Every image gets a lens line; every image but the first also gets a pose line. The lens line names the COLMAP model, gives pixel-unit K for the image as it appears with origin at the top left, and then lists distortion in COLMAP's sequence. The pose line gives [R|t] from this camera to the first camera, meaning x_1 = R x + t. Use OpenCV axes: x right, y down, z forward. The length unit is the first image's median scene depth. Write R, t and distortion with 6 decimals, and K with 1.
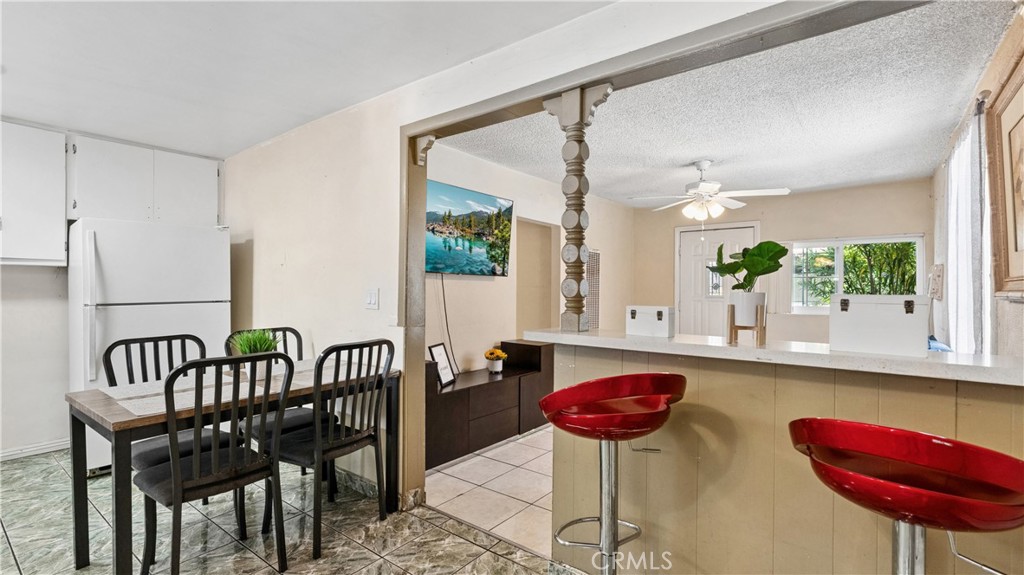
lens RADIAL K [[470.6, 0, 512.0], [0, 470.6, 287.5], [0, 0, 1]] dist [0.000391, 0.000398]
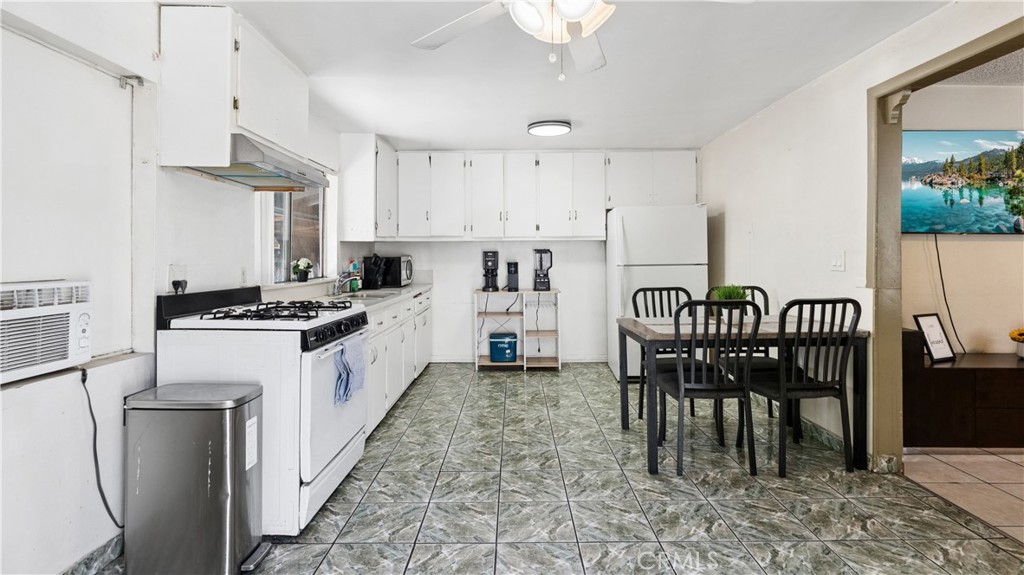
lens RADIAL K [[480.9, 0, 510.5], [0, 480.9, 259.7], [0, 0, 1]] dist [0.000242, 0.000177]
pose [[0.612808, -0.002780, -0.790227, 0.107863], [0.009390, 0.999949, 0.003764, 0.011721], [0.790176, -0.009727, 0.612803, -0.240475]]
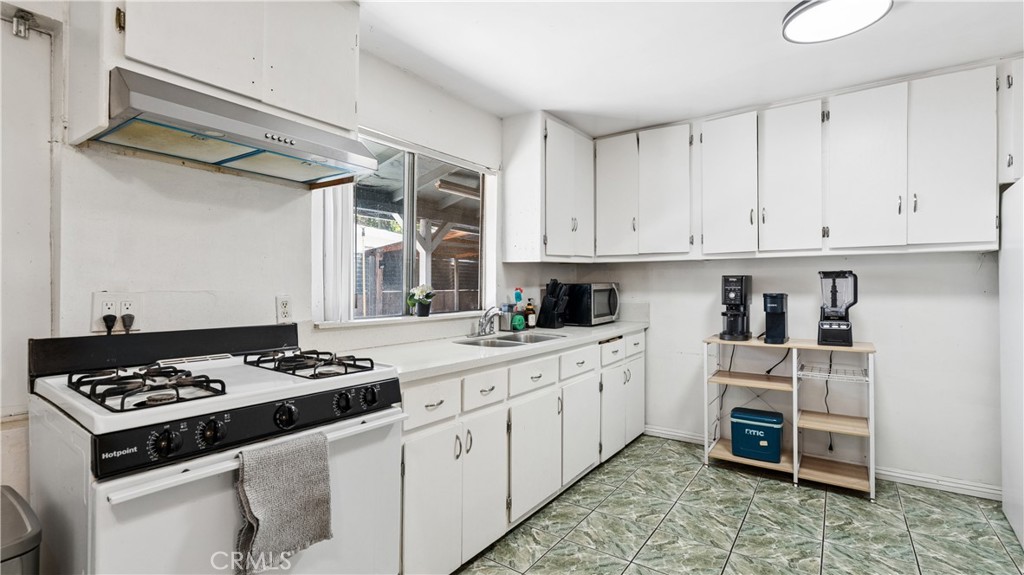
lens RADIAL K [[470.6, 0, 512.0], [0, 470.6, 287.5], [0, 0, 1]] dist [0.000391, 0.000398]
pose [[0.058794, -0.001418, -0.998269, -0.357152], [0.001416, 0.999998, -0.001337, 0.015548], [0.998269, -0.001335, 0.058796, 0.287106]]
